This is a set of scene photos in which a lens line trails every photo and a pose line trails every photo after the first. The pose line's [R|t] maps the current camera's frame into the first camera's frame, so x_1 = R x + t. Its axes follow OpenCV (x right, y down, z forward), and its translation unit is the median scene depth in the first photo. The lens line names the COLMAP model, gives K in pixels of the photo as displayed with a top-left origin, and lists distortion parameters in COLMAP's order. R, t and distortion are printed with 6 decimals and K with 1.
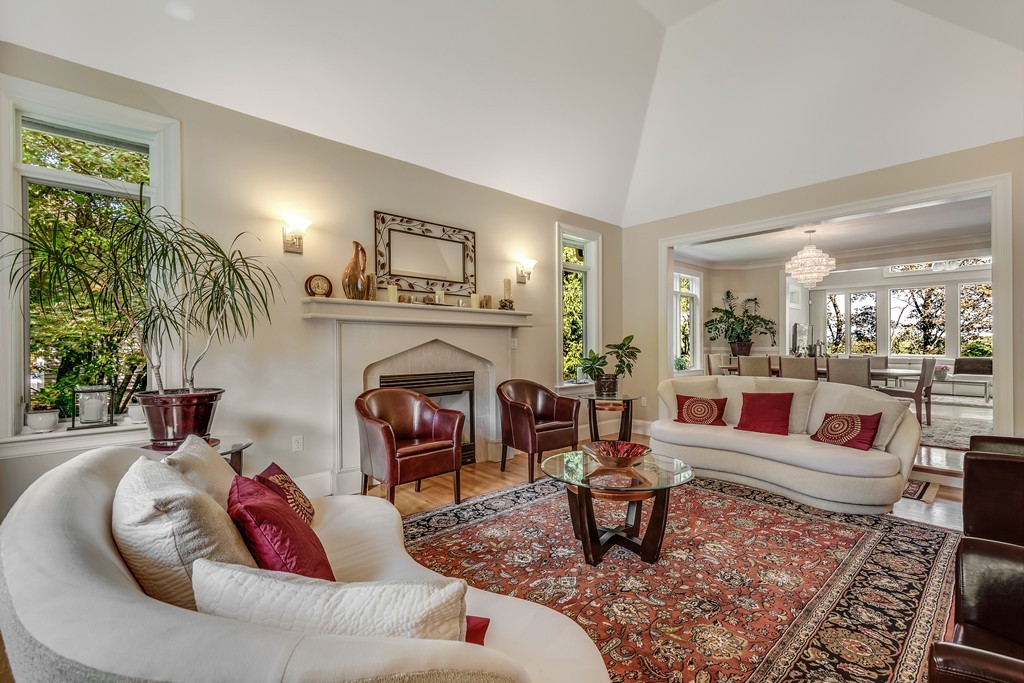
lens RADIAL K [[467.7, 0, 512.3], [0, 467.7, 339.8], [0, 0, 1]] dist [0.011355, -0.001565]
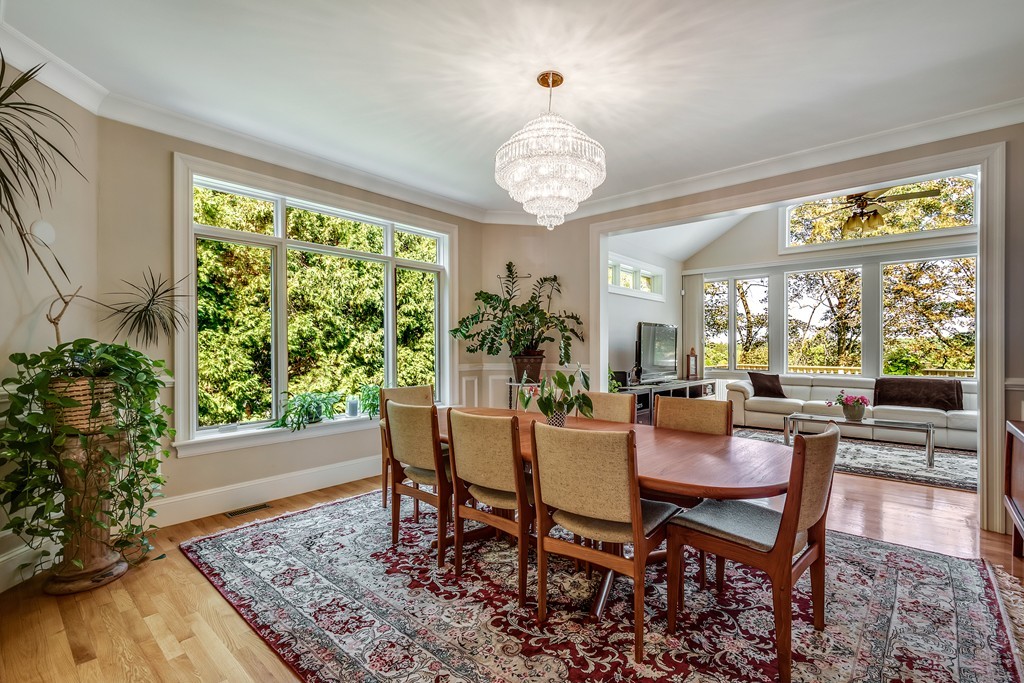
lens RADIAL K [[467.7, 0, 519.4], [0, 467.7, 342.1], [0, 0, 1]] dist [0.011355, -0.001565]
pose [[0.993100, 0.000141, 0.117272, 0.205744], [-0.000272, 0.999999, 0.001103, -0.005664], [-0.117271, -0.001128, 0.993099, 0.227881]]
